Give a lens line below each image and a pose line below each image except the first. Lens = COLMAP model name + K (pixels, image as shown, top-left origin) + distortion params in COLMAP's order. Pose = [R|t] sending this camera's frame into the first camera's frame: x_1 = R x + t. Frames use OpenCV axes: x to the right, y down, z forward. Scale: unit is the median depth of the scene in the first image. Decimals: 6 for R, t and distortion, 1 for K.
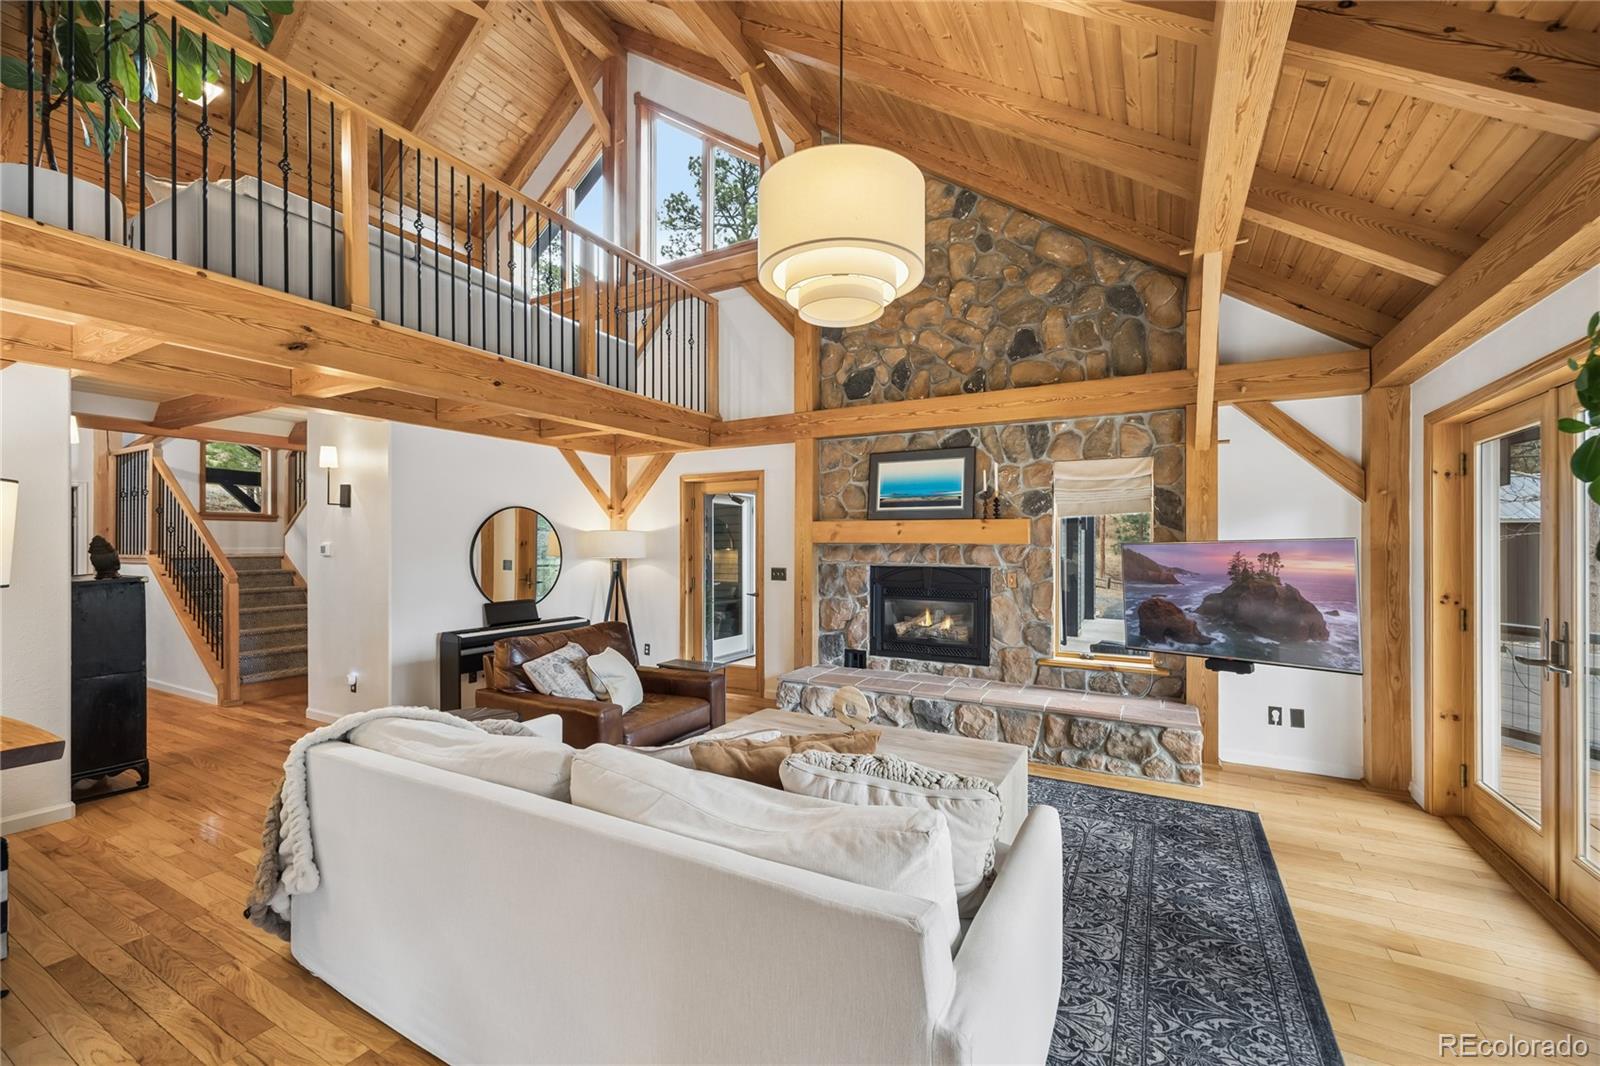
lens RADIAL K [[646.8, 0, 807.4], [0, 646.8, 541.3], [0, 0, 1]] dist [0.009014, 0.000068]
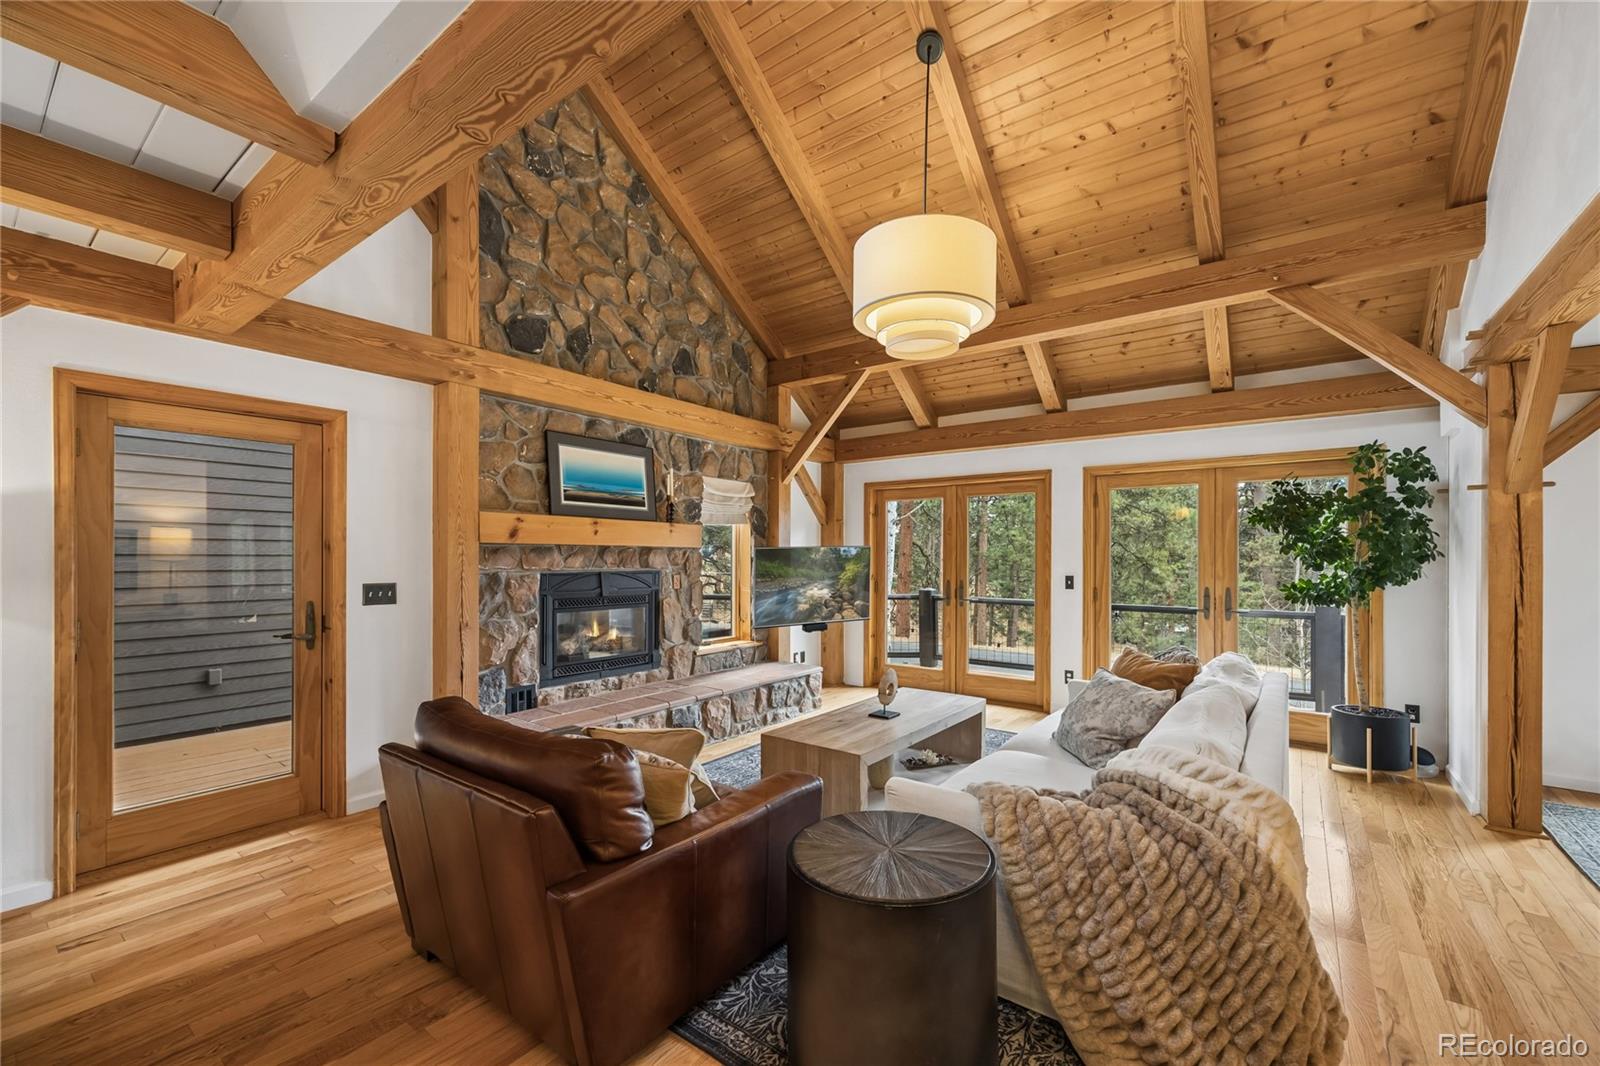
lens RADIAL K [[648.4, 0, 808.6], [0, 648.4, 557.6], [0, 0, 1]] dist [0.001938, 0.000199]
pose [[0.133626, -0.003638, 0.991025, -0.710089], [-0.007166, 0.999964, 0.004637, 0.014213], [-0.991006, -0.007721, 0.133595, 0.648645]]
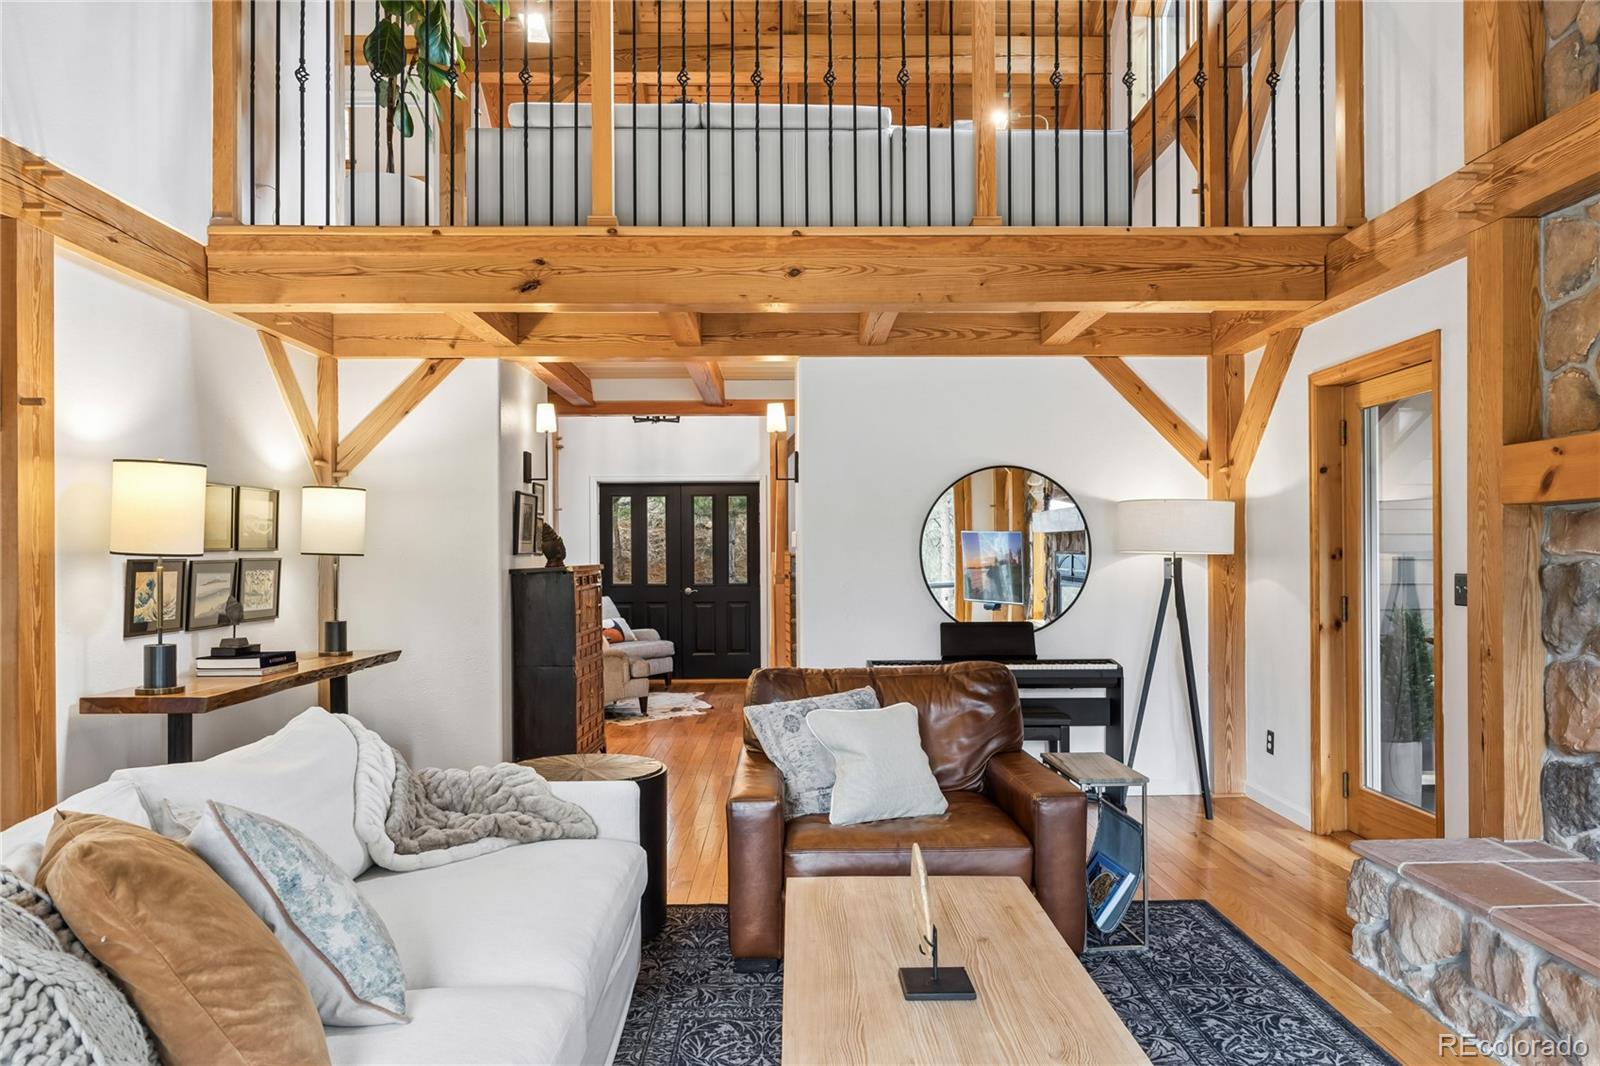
lens RADIAL K [[1091.7, 0, 804.5], [0, 1091.7, 547.9], [0, 0, 1]] dist [0.000781, 0.001103]
pose [[0.498210, -0.008792, -0.867012, 0.396569], [0.009351, 0.999945, -0.004767, 0.030002], [0.867006, -0.005733, 0.498265, 0.401024]]
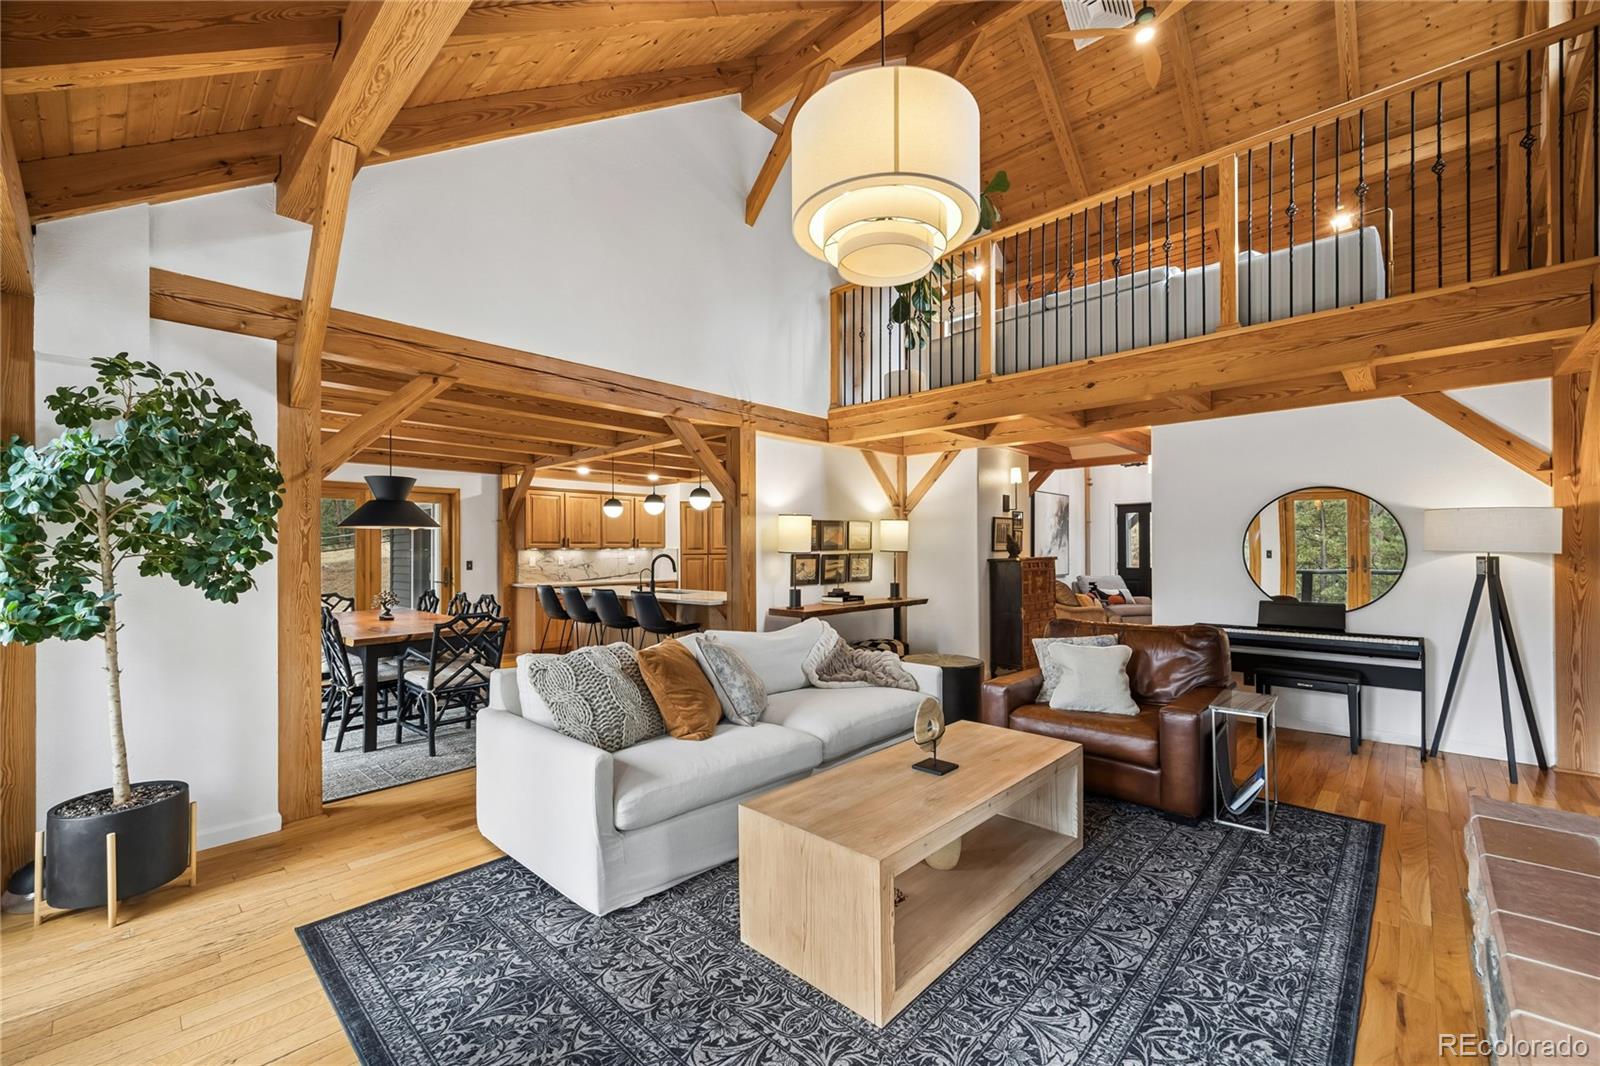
lens RADIAL K [[650.2, 0, 807.4], [0, 650.2, 542.9], [0, 0, 1]] dist [0.008546, 0.000443]
pose [[-0.242648, -0.009006, -0.970073, 0.587926], [0.009243, 0.999890, -0.011594, 0.023273], [0.970070, -0.011779, -0.242538, 0.688641]]
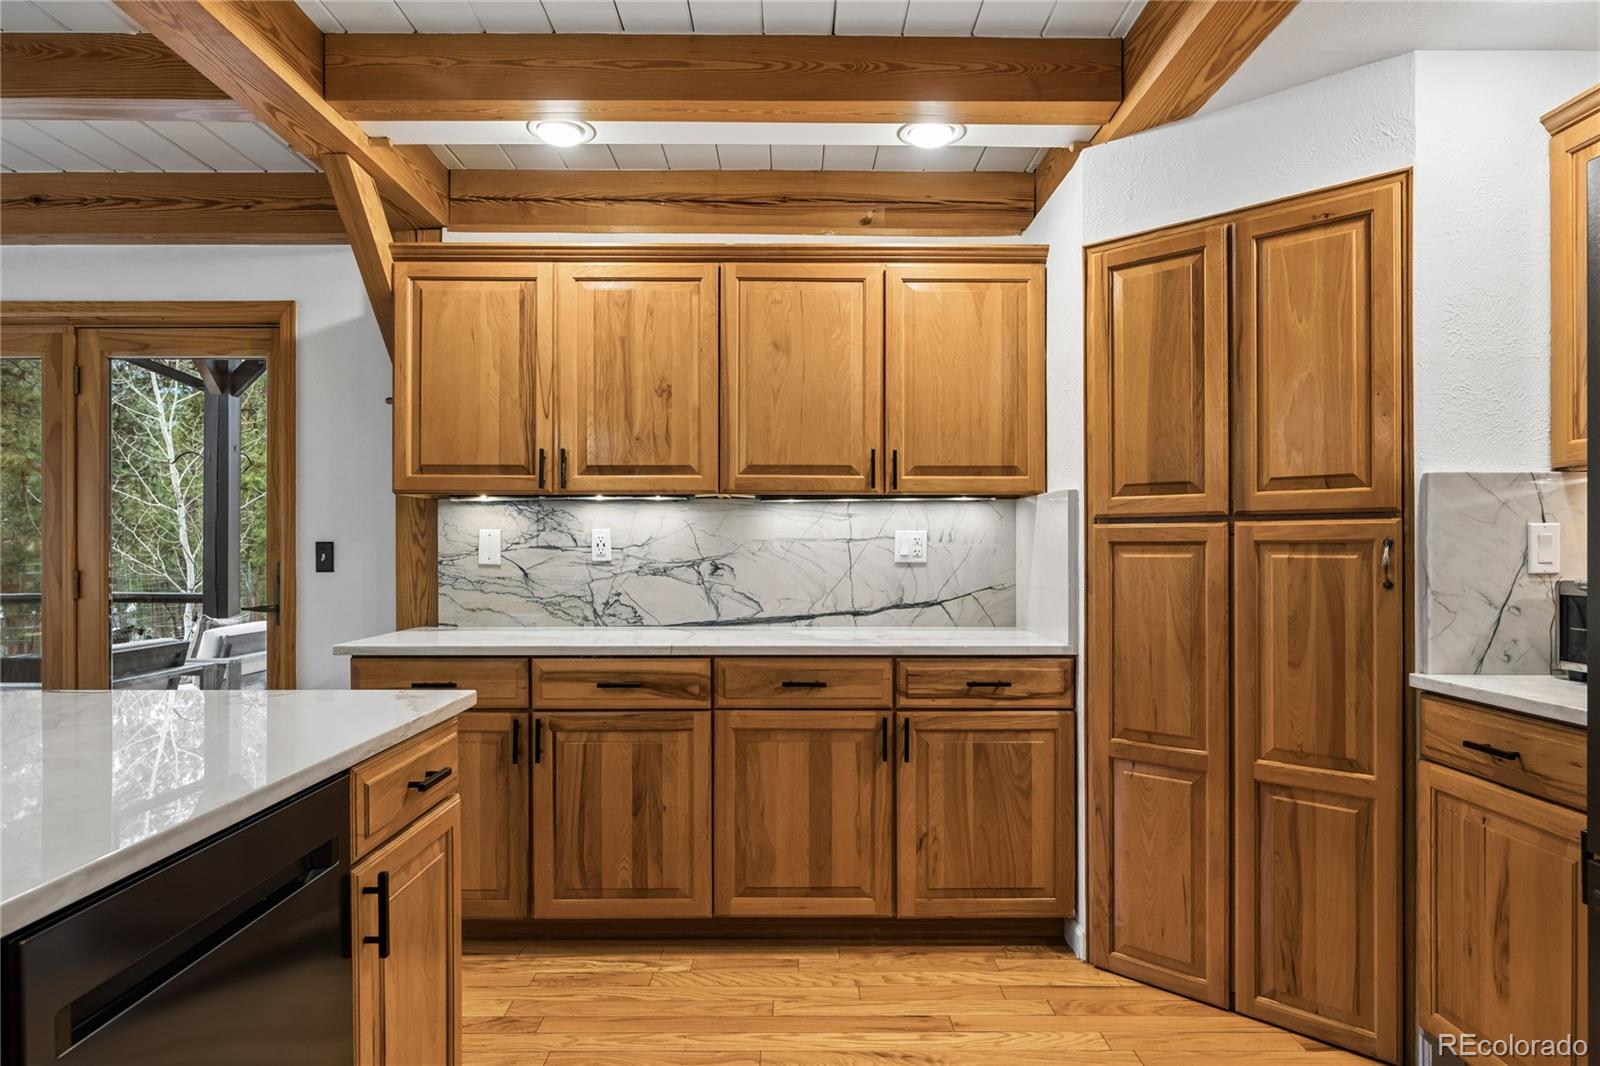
lens RADIAL K [[954.6, 0, 801.9], [0, 954.6, 542.9], [0, 0, 1]] dist [-0.000667, 0.000495]
pose [[-0.875730, -0.001812, -0.482798, -0.829580], [0.001358, 0.999980, -0.006215, 0.048802], [0.482799, -0.006098, -0.875710, 0.242306]]
